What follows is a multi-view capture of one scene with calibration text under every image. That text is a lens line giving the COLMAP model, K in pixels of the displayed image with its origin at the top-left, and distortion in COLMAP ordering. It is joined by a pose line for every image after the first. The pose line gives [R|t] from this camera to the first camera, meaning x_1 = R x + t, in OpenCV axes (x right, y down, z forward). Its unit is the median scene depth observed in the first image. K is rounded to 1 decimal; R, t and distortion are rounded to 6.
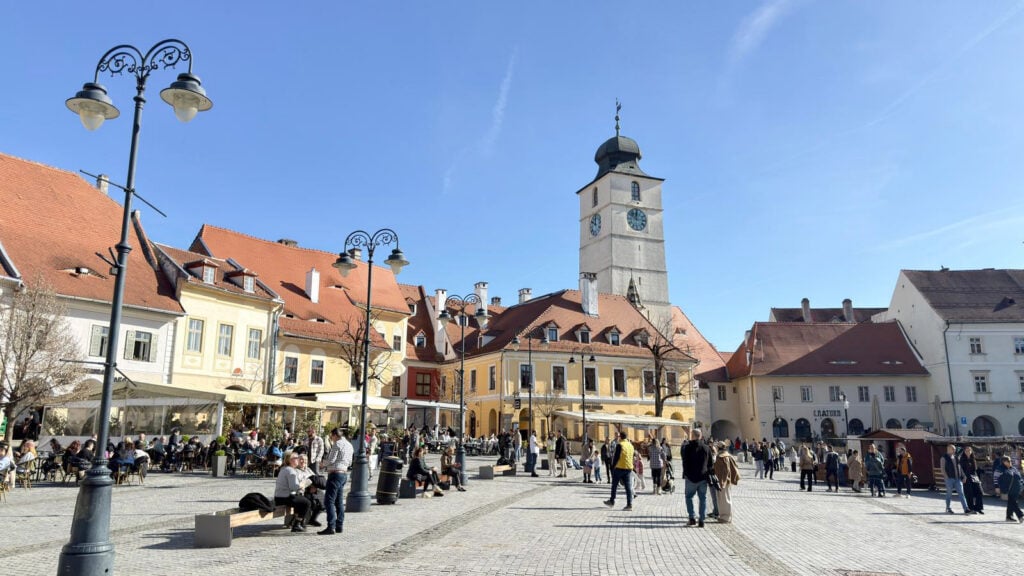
lens RADIAL K [[740.9, 0, 516.8], [0, 740.9, 287.0], [0, 0, 1]] dist [0.168914, -0.229864]
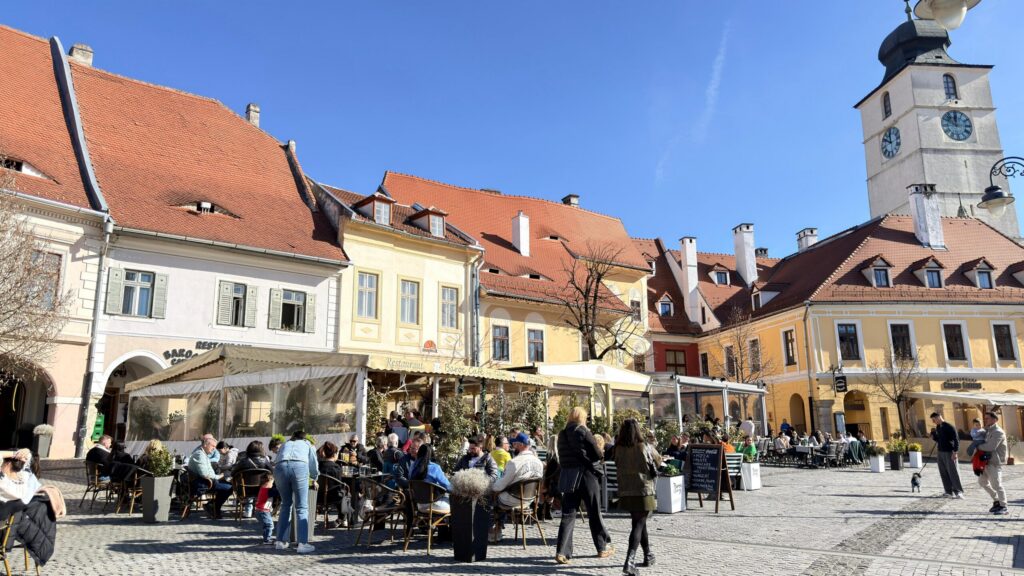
lens RADIAL K [[740.9, 0, 516.8], [0, 740.9, 287.0], [0, 0, 1]] dist [0.168914, -0.229864]
pose [[0.957656, -0.078936, -0.276882, -0.076787], [0.078441, 0.996836, -0.012879, 0.059360], [0.277022, -0.009385, 0.960818, 0.290248]]
